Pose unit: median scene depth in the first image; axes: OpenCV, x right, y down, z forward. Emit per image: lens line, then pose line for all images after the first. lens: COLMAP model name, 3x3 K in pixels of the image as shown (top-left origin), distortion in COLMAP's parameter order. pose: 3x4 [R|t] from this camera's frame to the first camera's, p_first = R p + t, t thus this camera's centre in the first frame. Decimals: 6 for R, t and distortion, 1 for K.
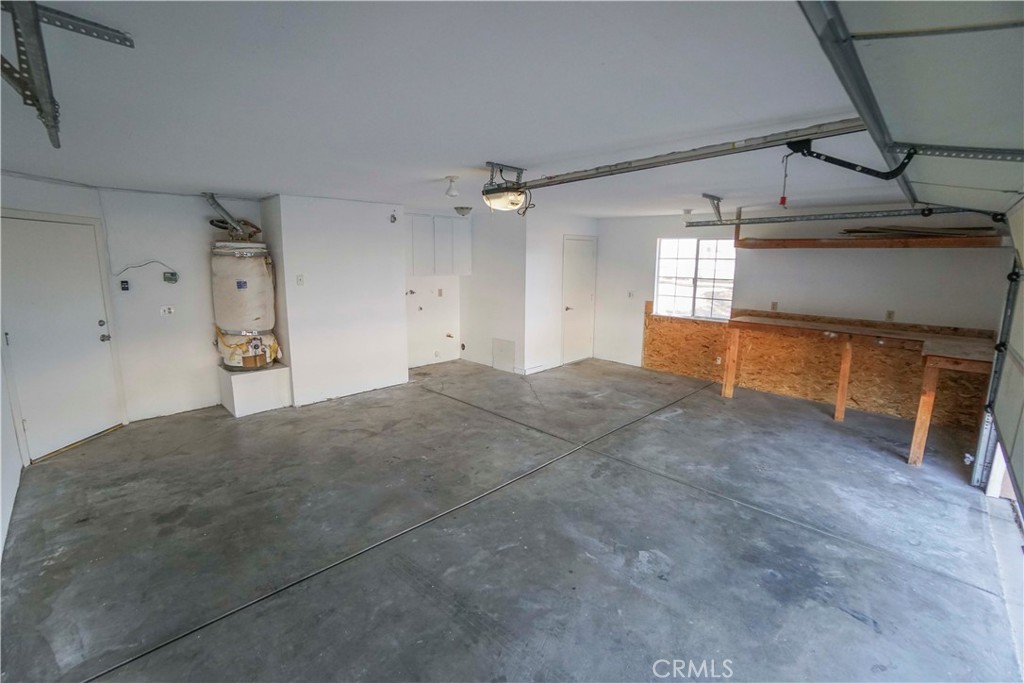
lens RADIAL K [[451.3, 0, 508.3], [0, 451.3, 337.0], [0, 0, 1]] dist [-0.063703, 0.022656]
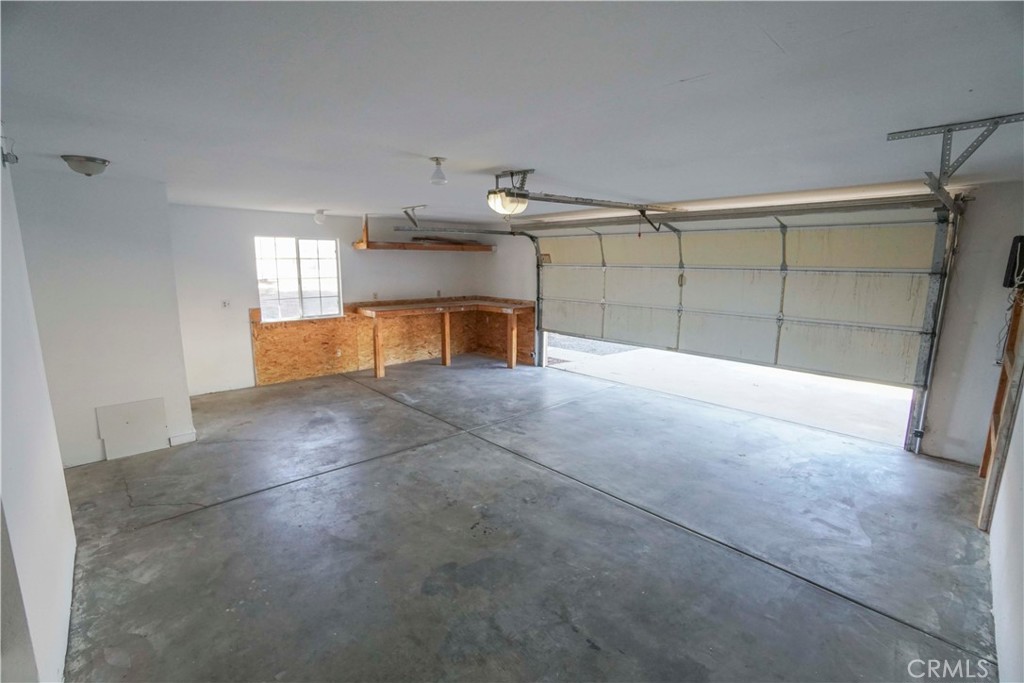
lens RADIAL K [[451.3, 0, 508.3], [0, 451.3, 337.0], [0, 0, 1]] dist [-0.063703, 0.022656]
pose [[0.048361, -0.172059, 0.983899, -0.640737], [0.167663, 0.972473, 0.161820, -0.103083], [-0.984658, 0.157137, 0.075877, 0.578483]]
